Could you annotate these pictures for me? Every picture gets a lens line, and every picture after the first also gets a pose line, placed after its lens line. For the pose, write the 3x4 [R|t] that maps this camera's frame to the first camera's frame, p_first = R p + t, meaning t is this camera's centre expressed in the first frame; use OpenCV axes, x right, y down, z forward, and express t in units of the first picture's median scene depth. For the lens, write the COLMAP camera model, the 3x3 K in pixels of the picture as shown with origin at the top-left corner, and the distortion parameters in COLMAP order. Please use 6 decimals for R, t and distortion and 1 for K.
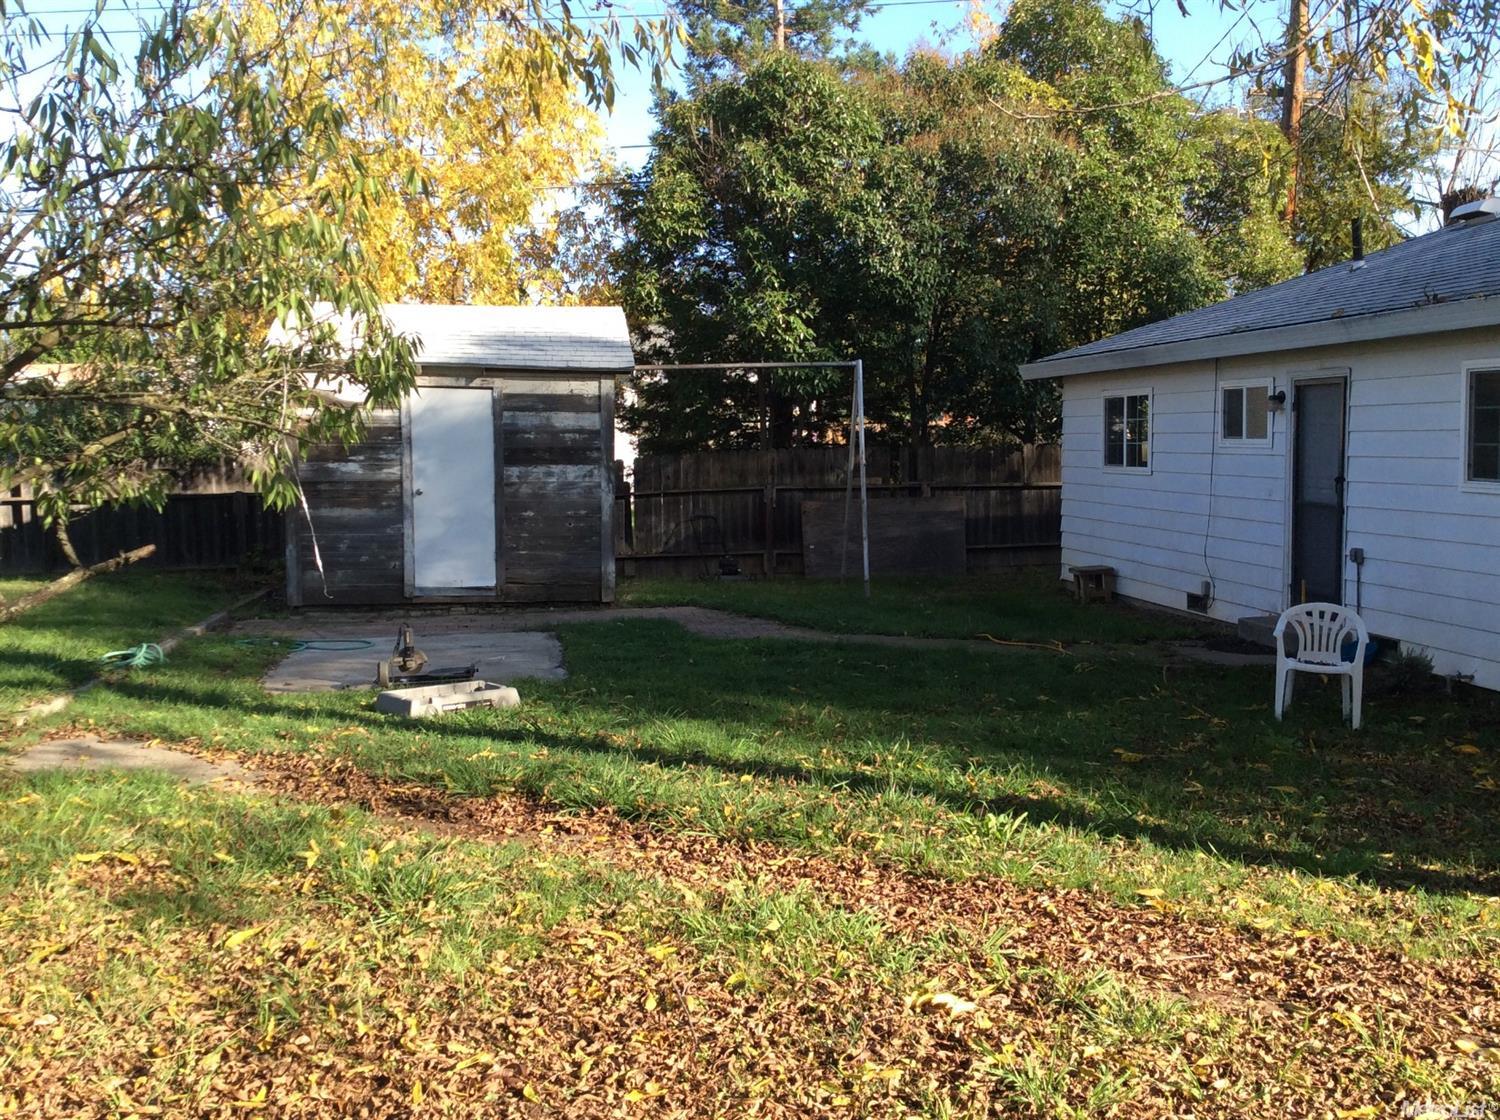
lens RADIAL K [[1383.9, 0, 746.5], [0, 1383.9, 560.3], [0, 0, 1]] dist [0.062187, 0.000000]
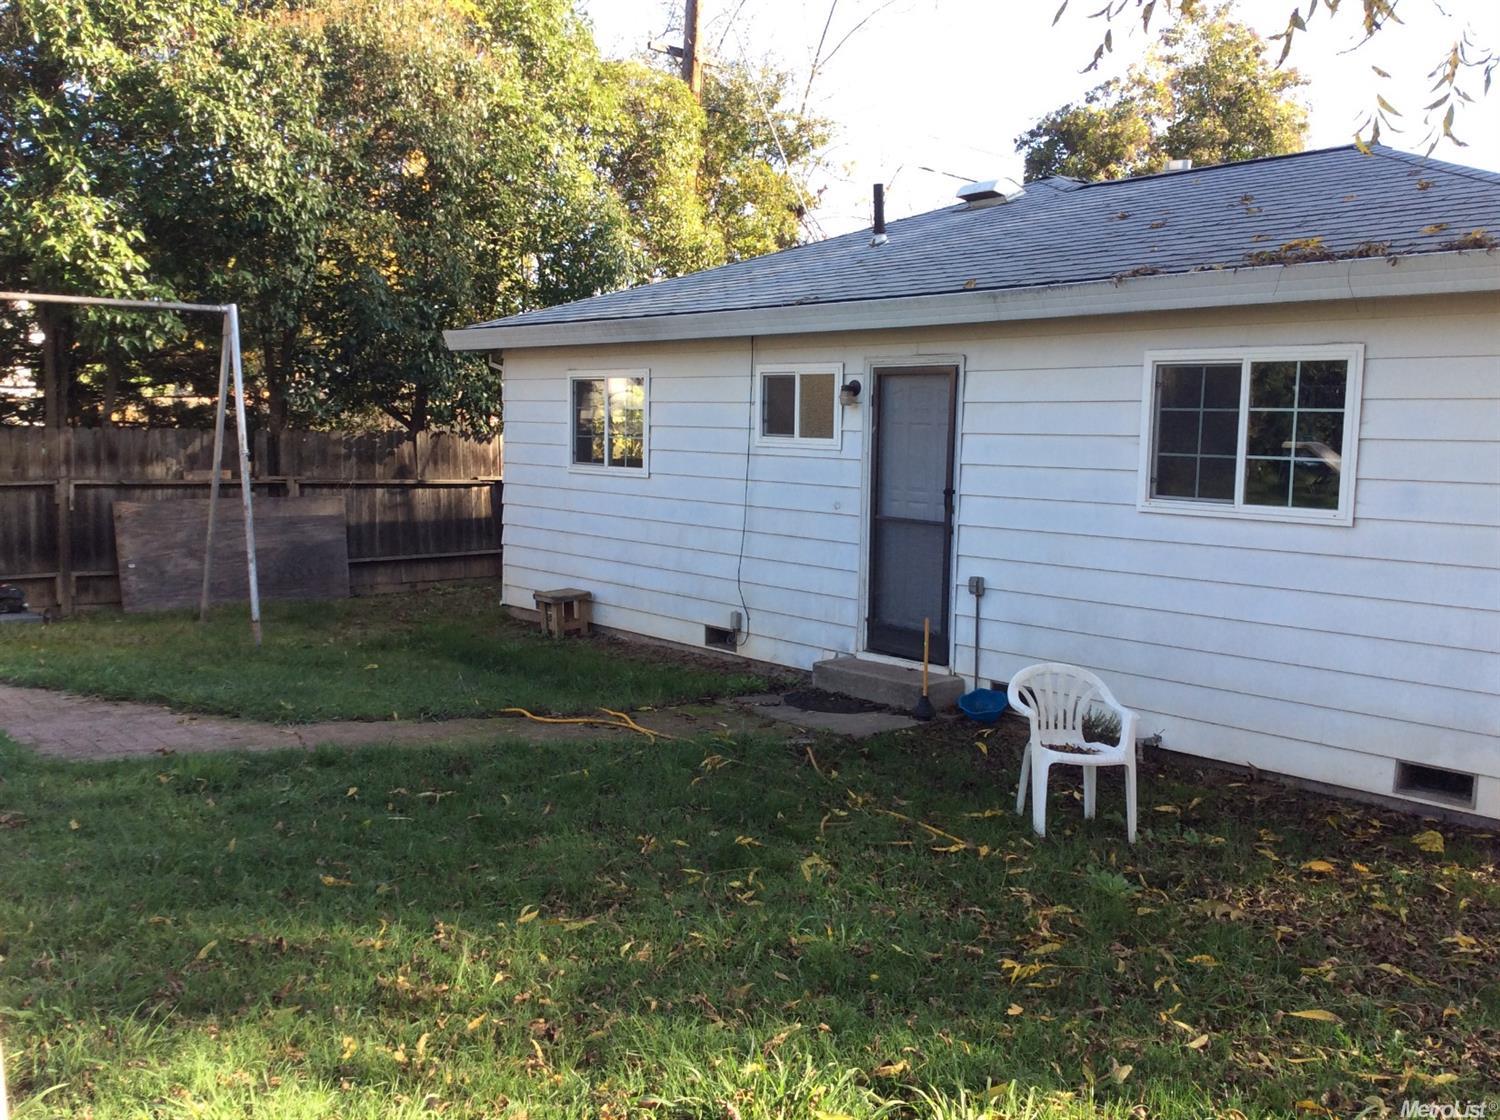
lens RADIAL K [[1383.9, 0, 760.6], [0, 1383.9, 557.8], [0, 0, 1]] dist [0.062187, 0.000000]
pose [[0.854941, -0.018805, 0.518384, -0.060751], [0.014937, 0.999821, 0.011635, -0.021244], [-0.518510, -0.002204, 0.855069, 0.256752]]
